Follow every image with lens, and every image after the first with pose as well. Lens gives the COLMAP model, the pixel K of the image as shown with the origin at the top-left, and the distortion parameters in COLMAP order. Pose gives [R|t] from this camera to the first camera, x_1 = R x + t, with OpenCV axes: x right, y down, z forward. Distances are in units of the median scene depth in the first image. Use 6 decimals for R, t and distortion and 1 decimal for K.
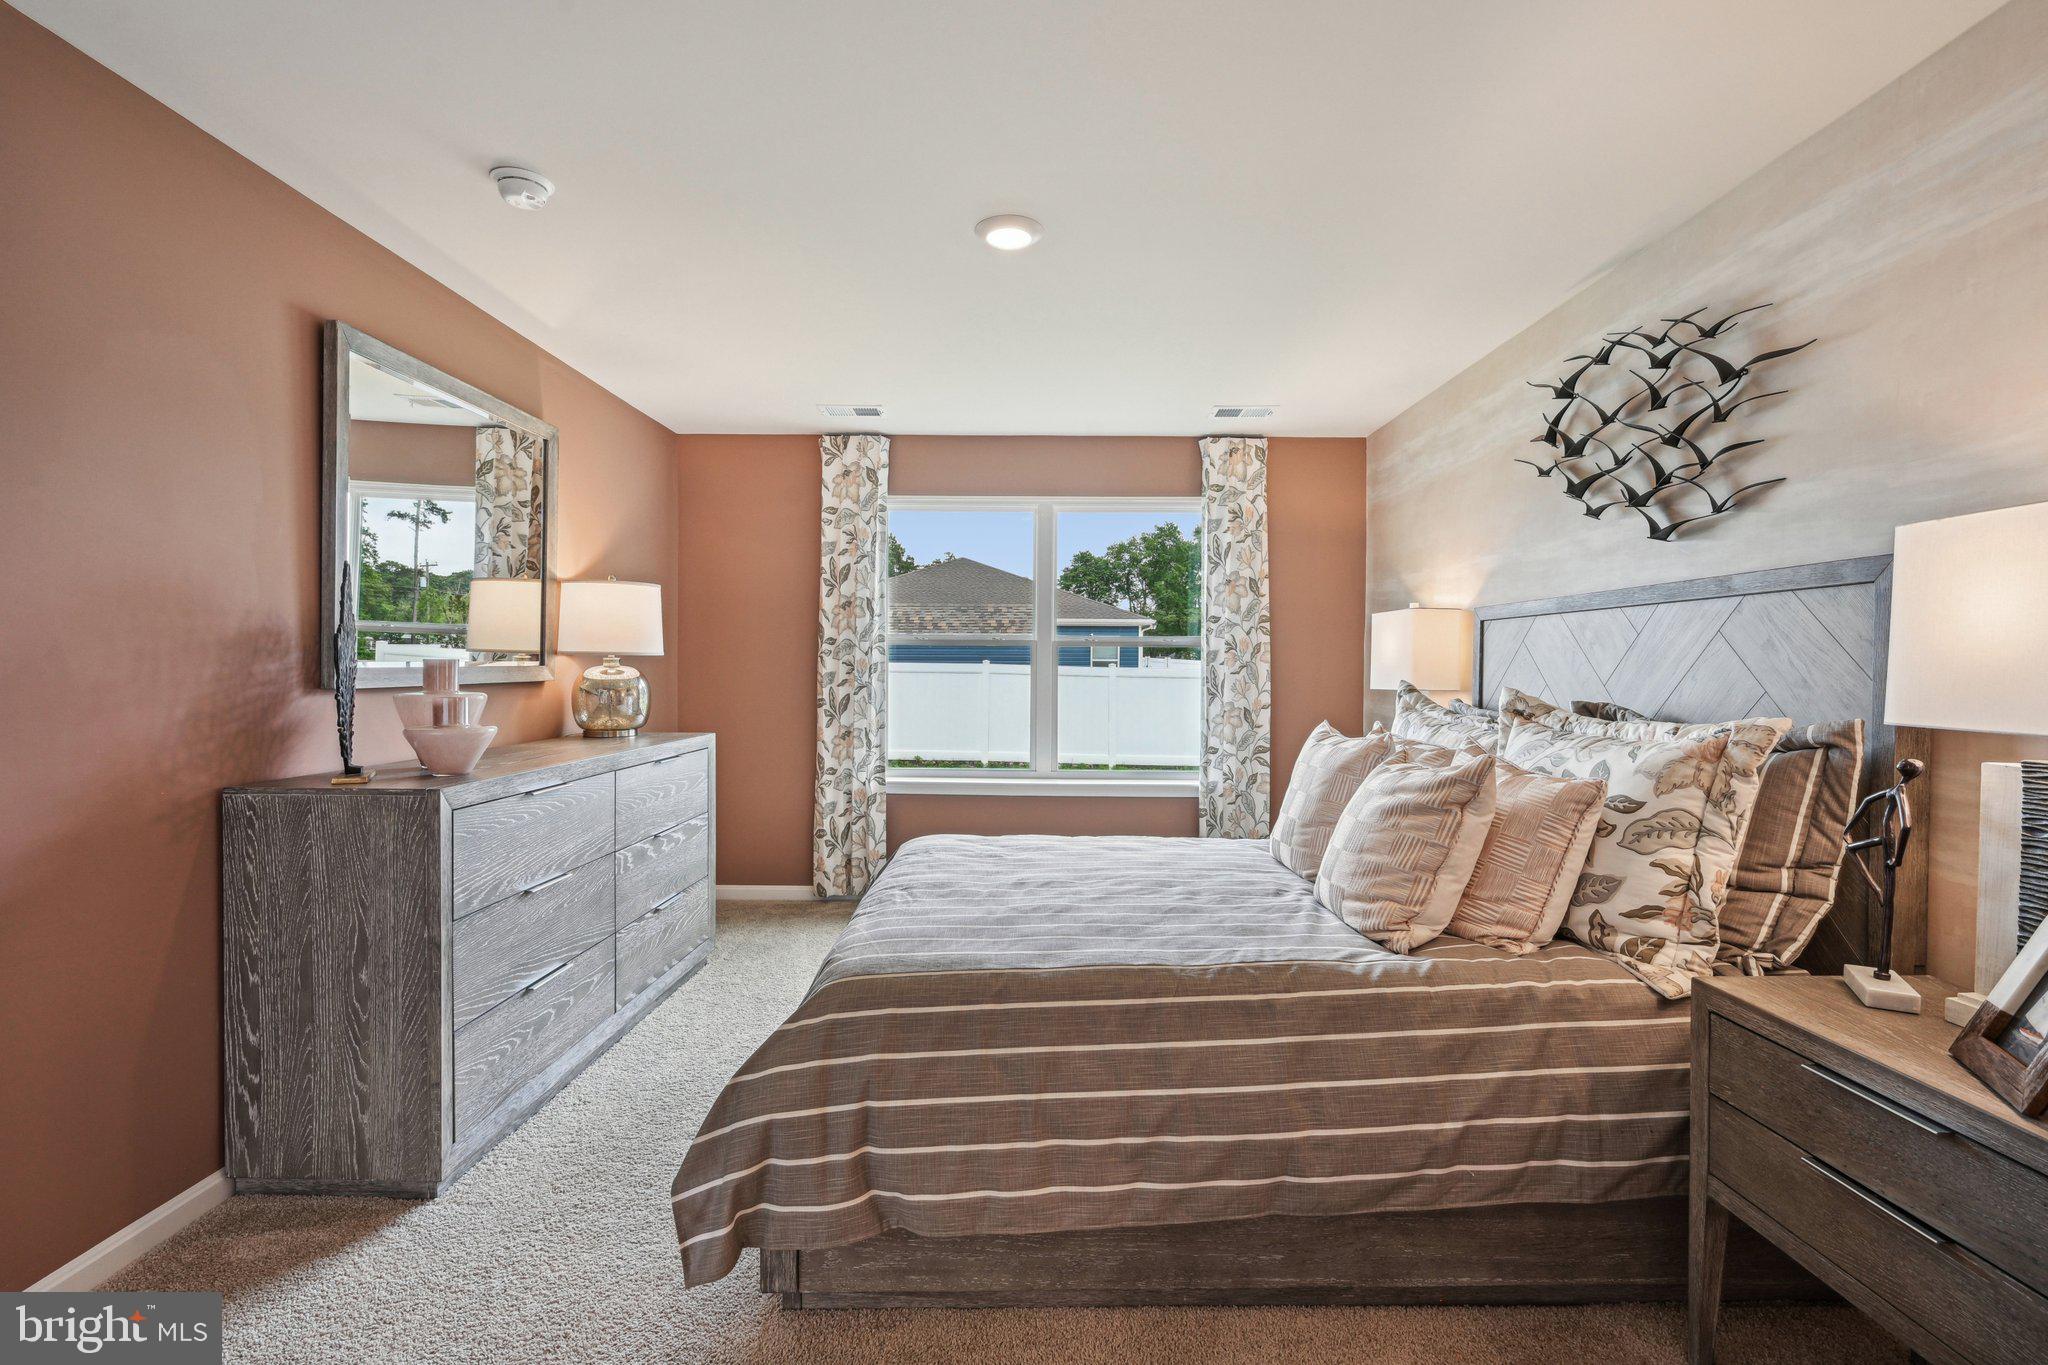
lens RADIAL K [[937.2, 0, 1020.5], [0, 937.2, 674.8], [0, 0, 1]] dist [-0.003769, 0.001451]
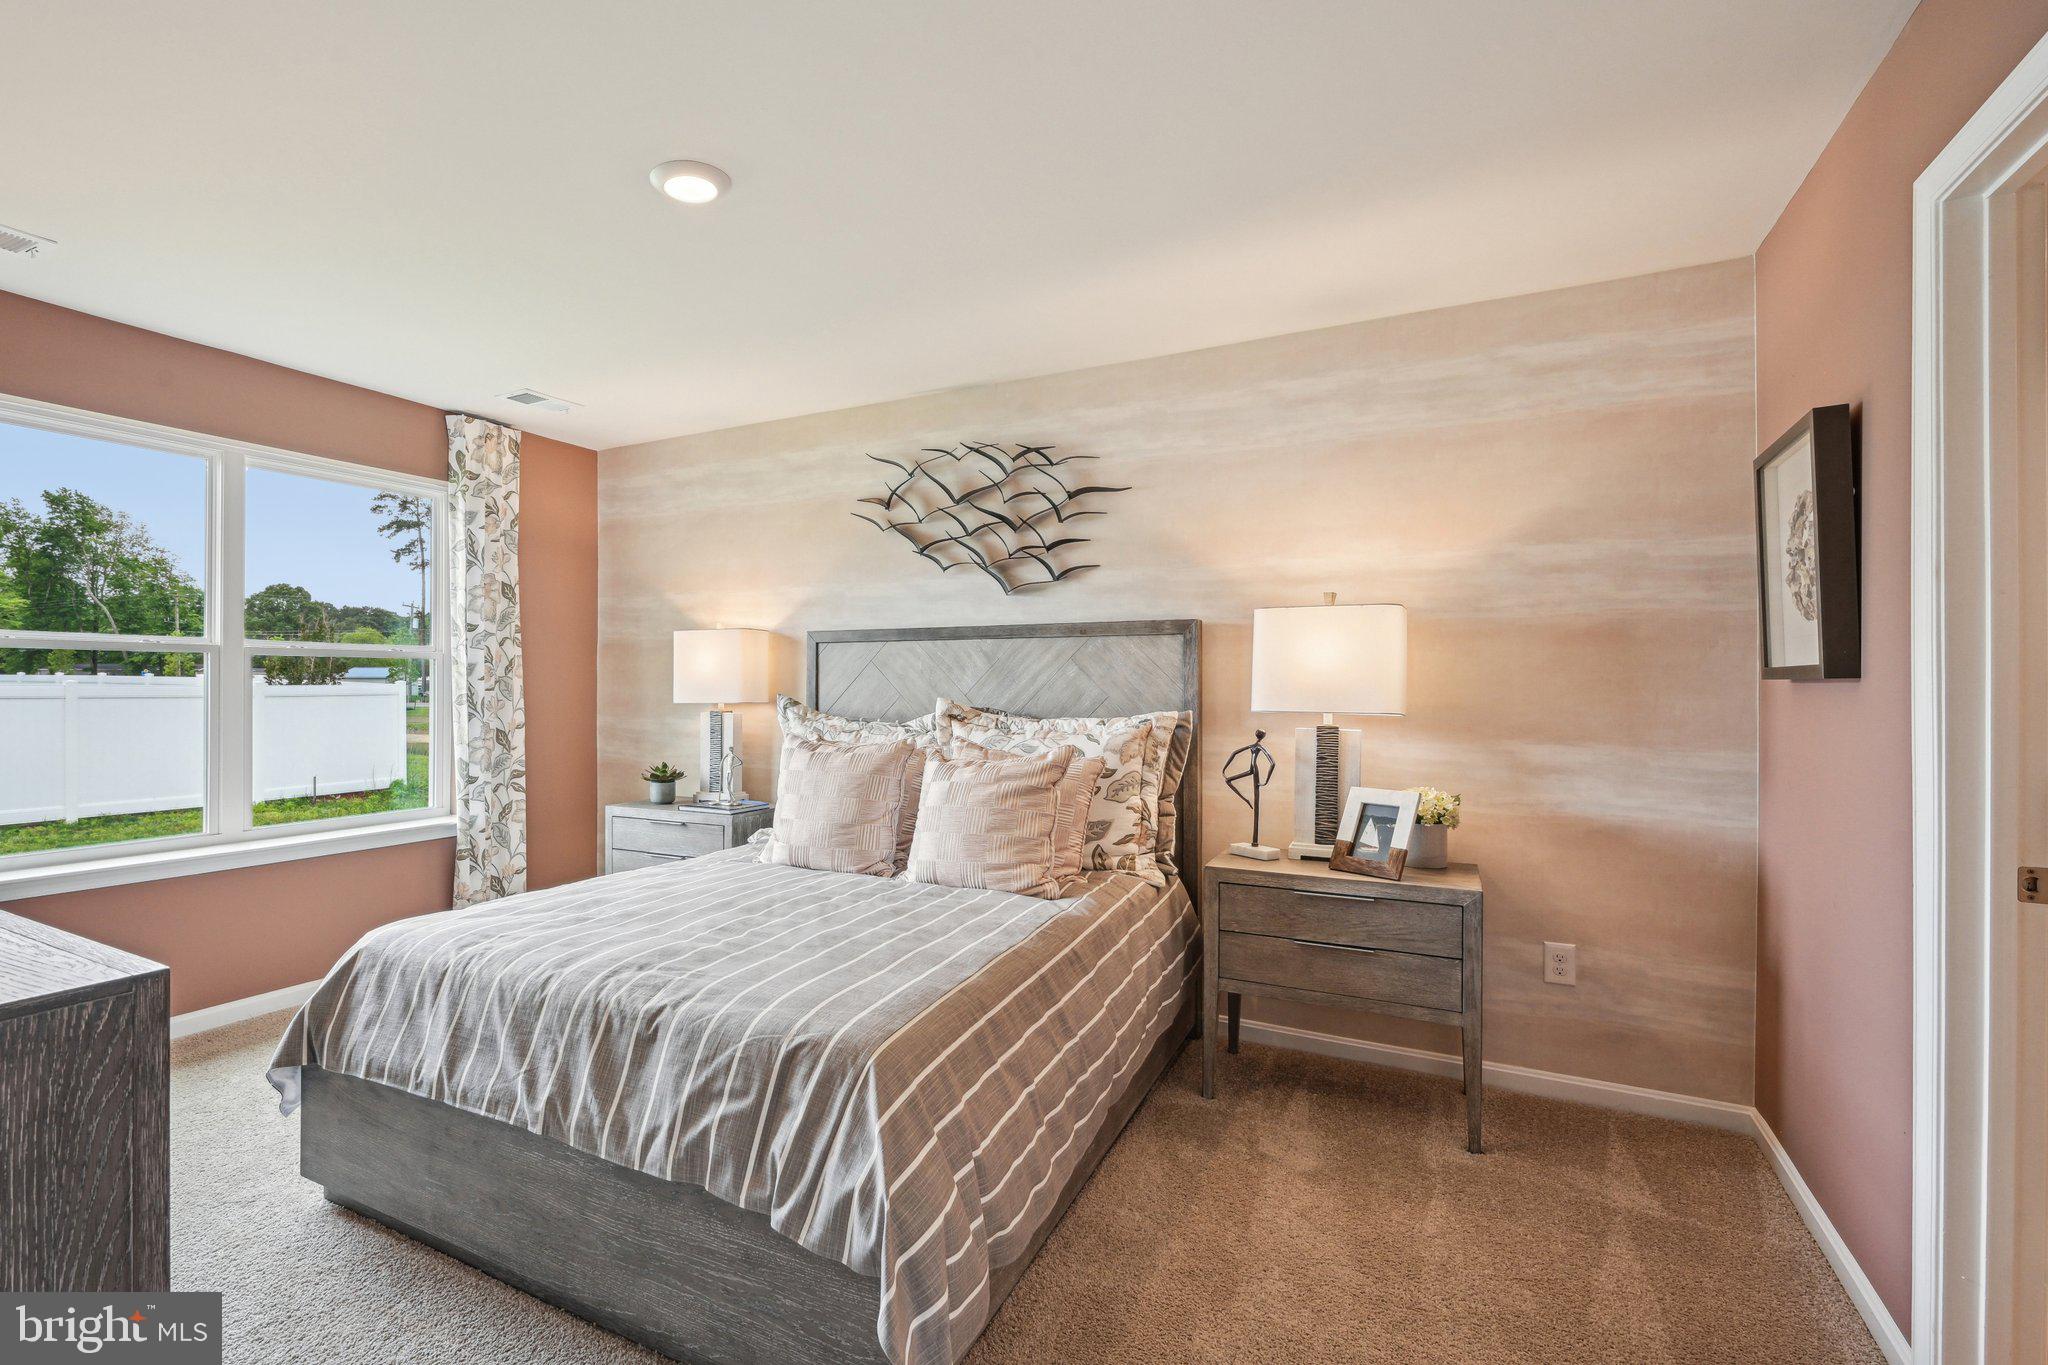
lens RADIAL K [[980.1, 0, 899.0], [0, 980.1, 676.8], [0, 0, 1]] dist [0.000450, -0.000867]
pose [[0.493630, 0.000965, 0.869671, -0.673915], [0.009466, 0.999934, -0.006483, -0.006986], [-0.869620, 0.011432, 0.493588, 0.373509]]
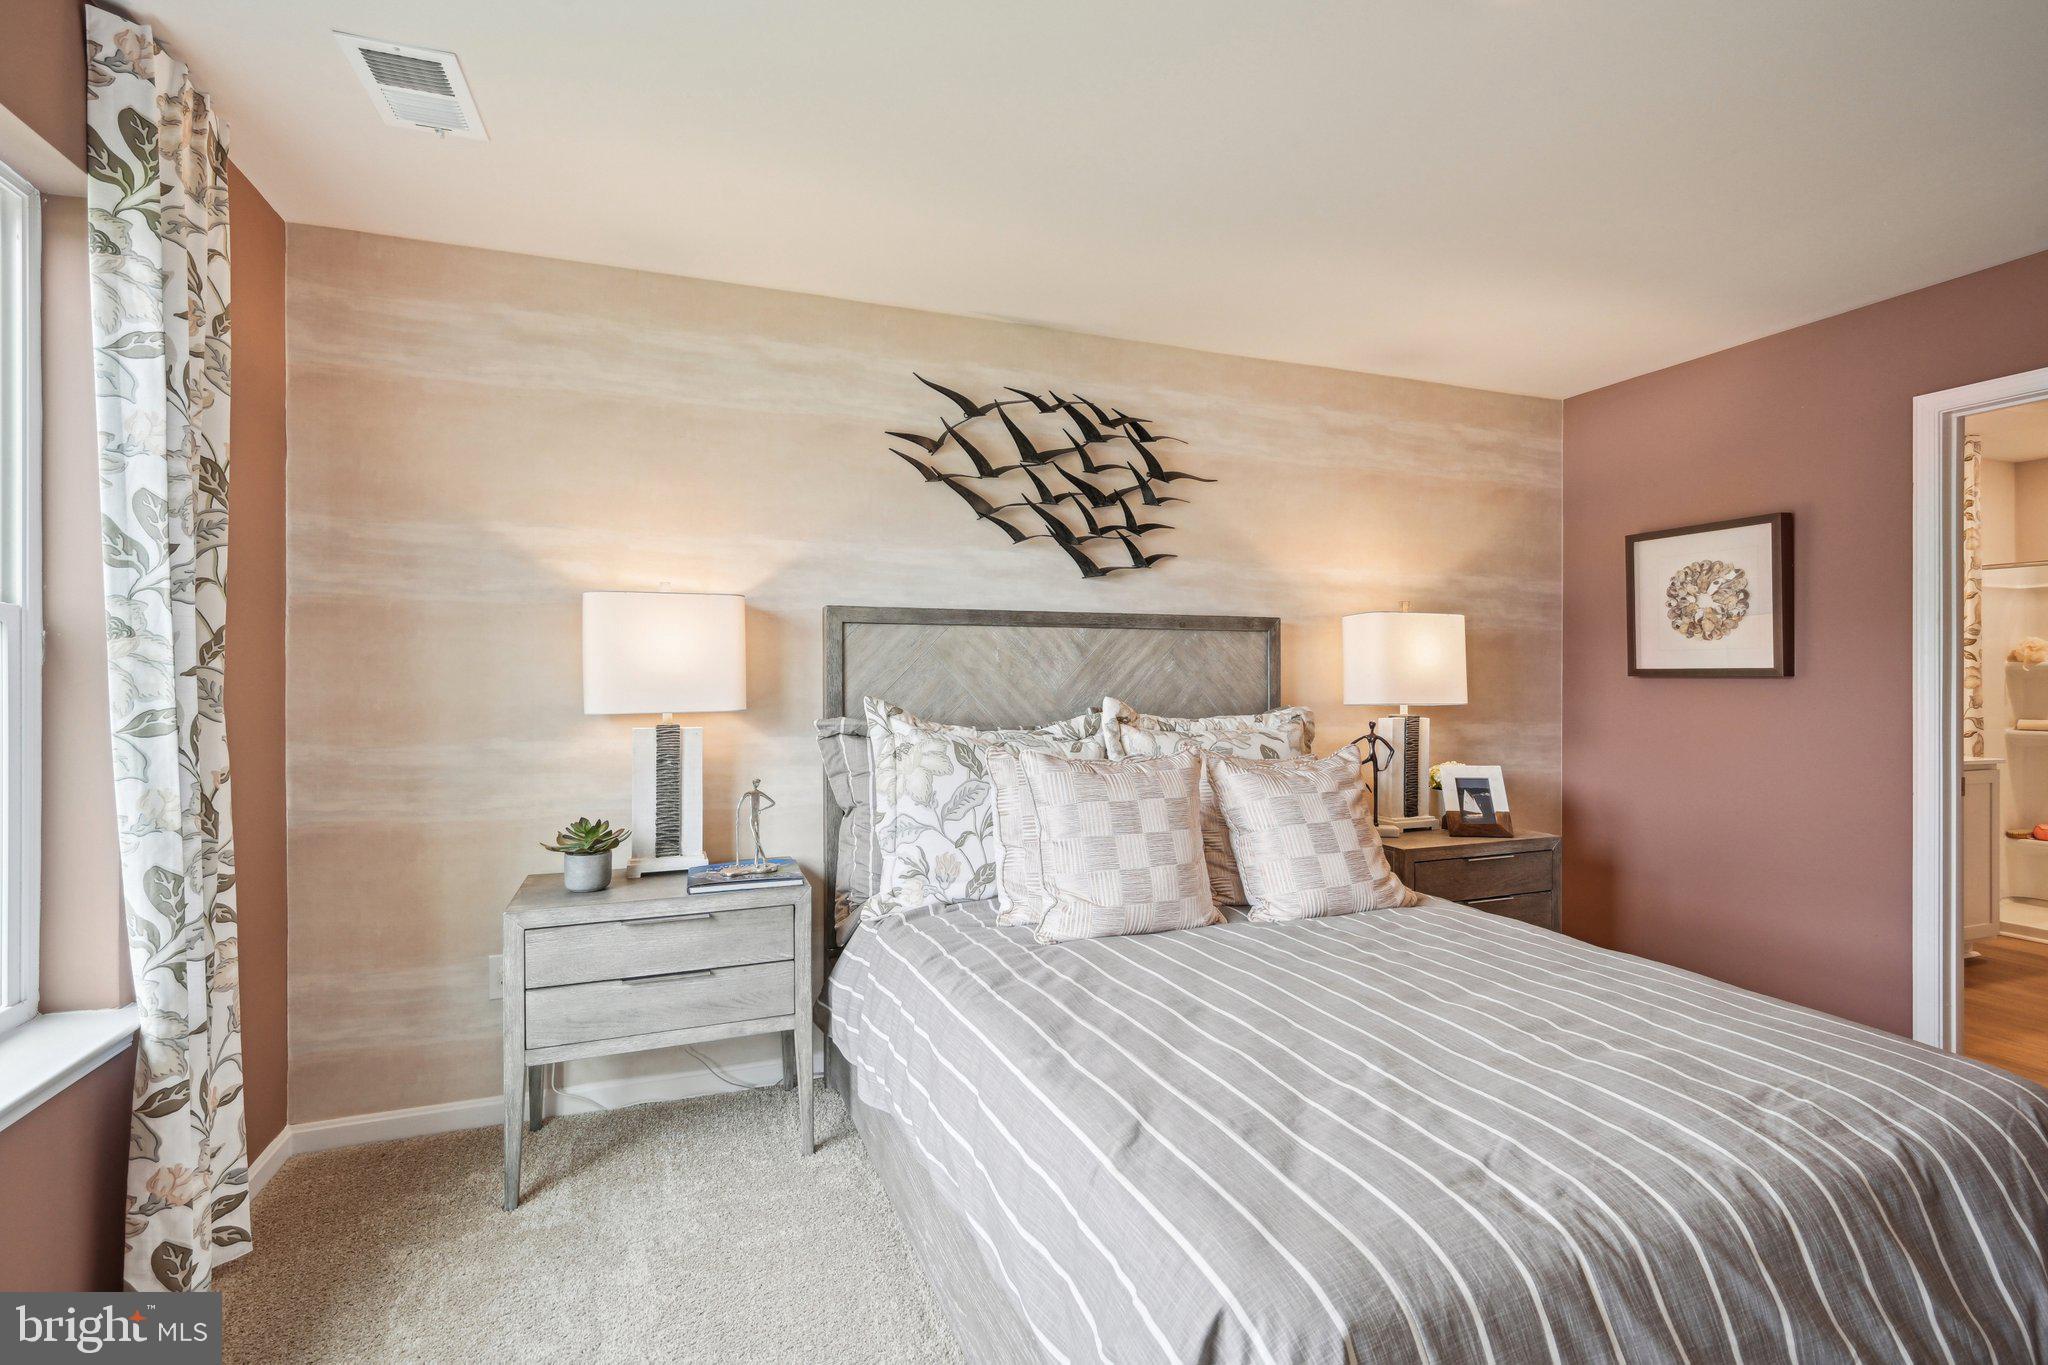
lens RADIAL K [[937.2, 0, 1027.3], [0, 937.2, 672.8], [0, 0, 1]] dist [-0.003769, 0.001451]
pose [[-0.362959, 0.000835, 0.931805, -0.434865], [0.007453, 0.999970, 0.002008, -0.016558], [-0.931775, 0.007674, -0.362955, 1.447639]]
